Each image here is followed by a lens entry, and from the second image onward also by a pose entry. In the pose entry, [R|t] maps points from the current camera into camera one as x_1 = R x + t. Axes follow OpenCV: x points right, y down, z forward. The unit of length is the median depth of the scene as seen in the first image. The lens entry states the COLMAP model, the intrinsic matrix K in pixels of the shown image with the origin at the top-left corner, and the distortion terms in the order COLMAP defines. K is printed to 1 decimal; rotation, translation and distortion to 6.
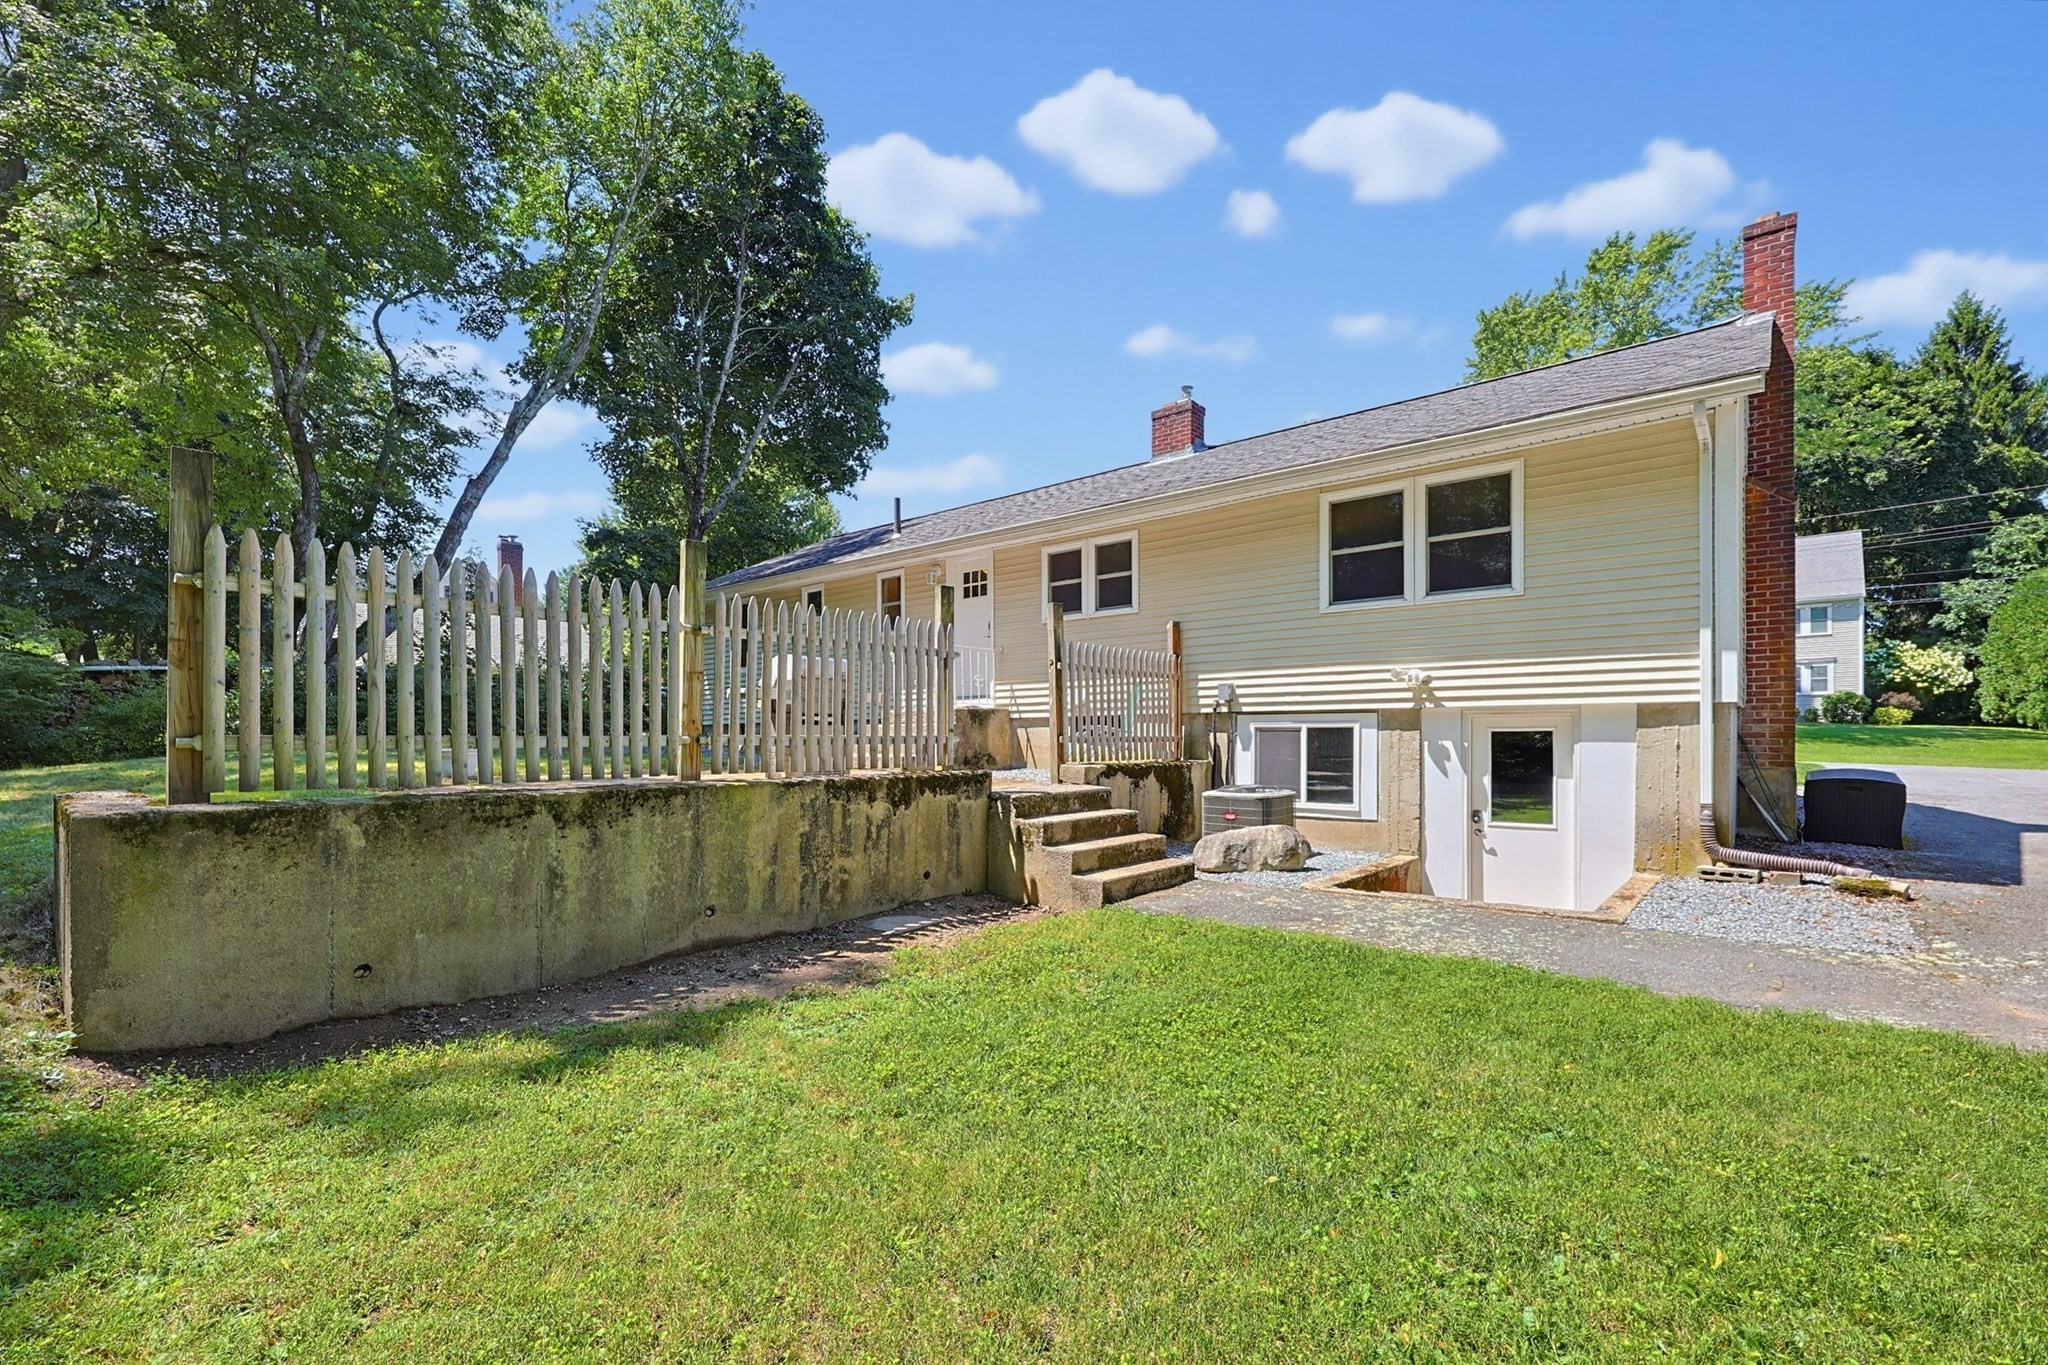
lens RADIAL K [[874.0, 0, 1051.5], [0, 874.0, 740.5], [0, 0, 1]] dist [-0.005397, 0.000127]
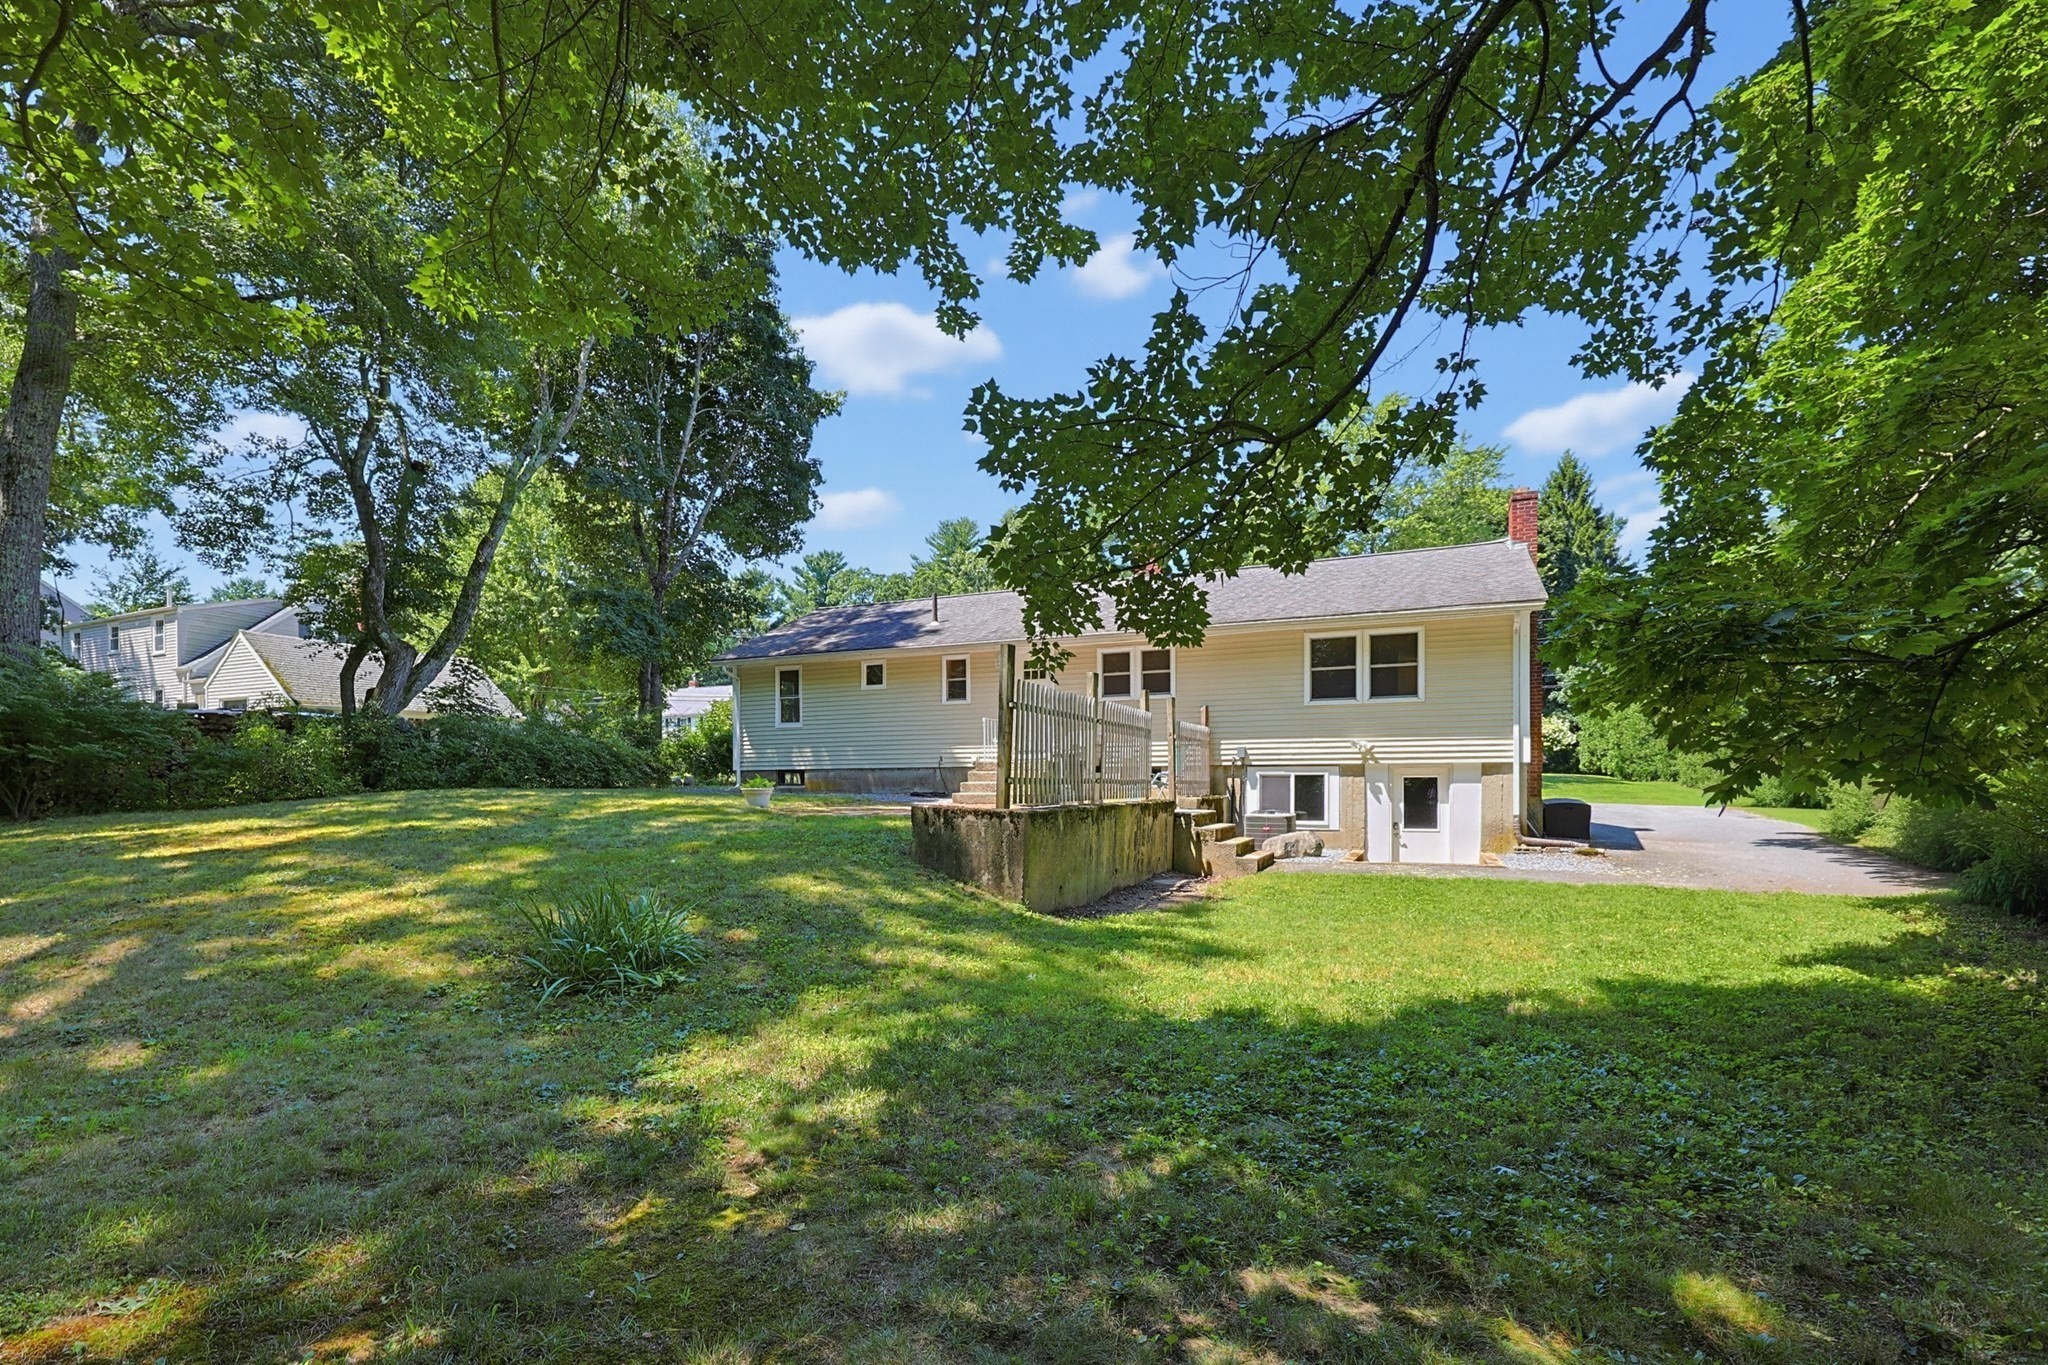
lens RADIAL K [[874.0, 0, 1049.7], [0, 874.0, 785.2], [0, 0, 1]] dist [-0.005397, 0.000127]
pose [[0.959945, -0.000815, 0.280186, -0.482743], [0.001208, 0.999999, -0.001231, 0.004802], [-0.280184, 0.001520, 0.959945, -0.350905]]
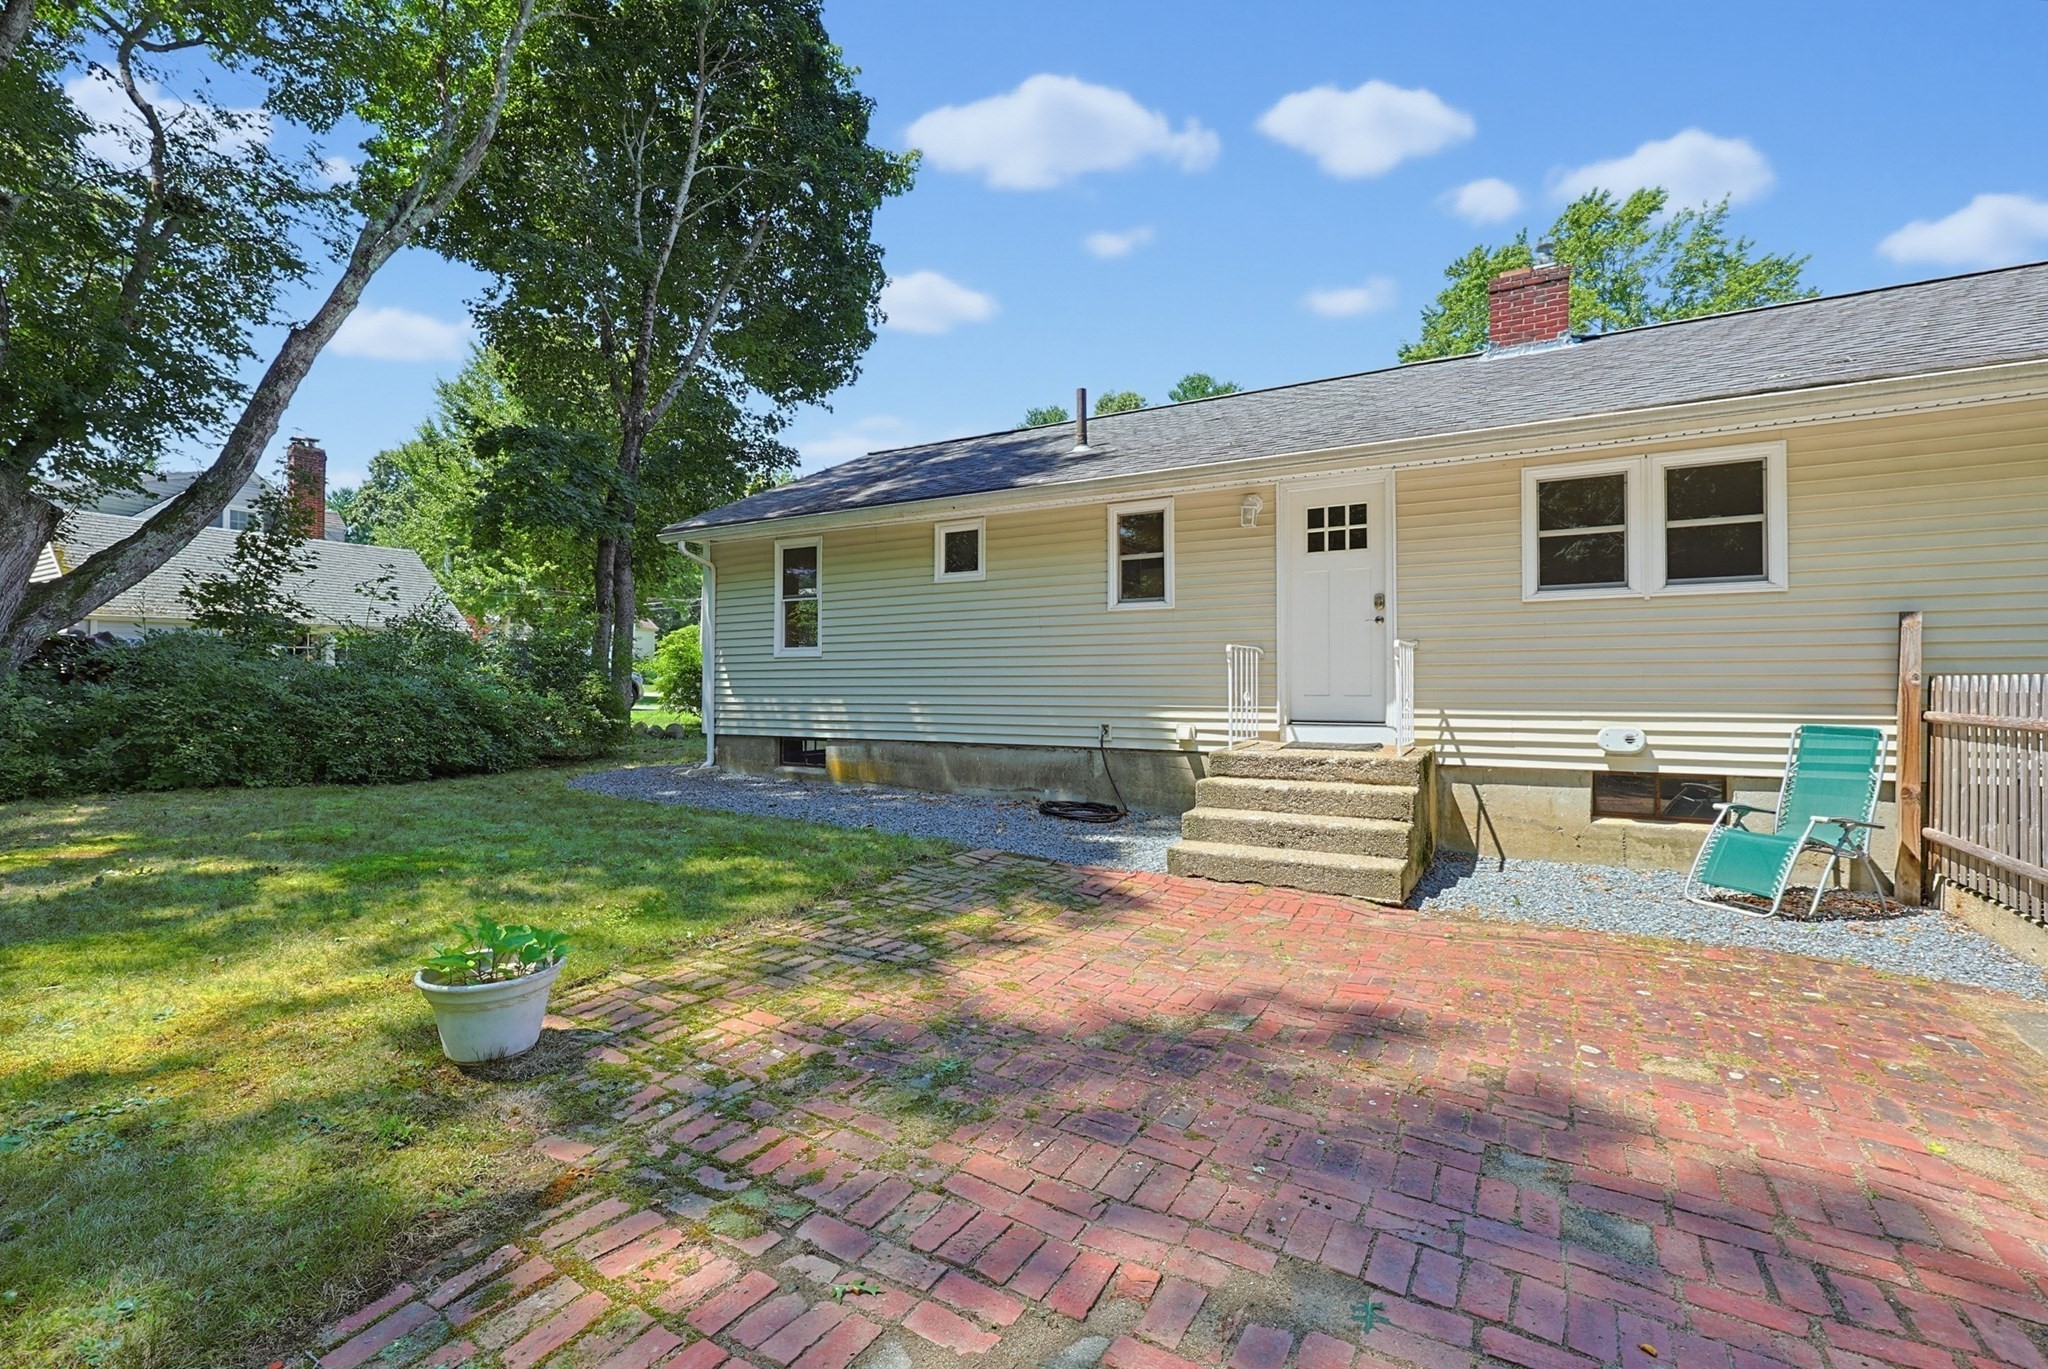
lens RADIAL K [[874.0, 0, 1032.8], [0, 874.0, 674.6], [0, 0, 1]] dist [-0.005397, 0.000127]
pose [[0.985184, 0.005615, 0.171410, -0.413203], [-0.002960, 0.999872, -0.015741, -0.077296], [-0.171477, 0.015000, 0.985074, 0.497695]]
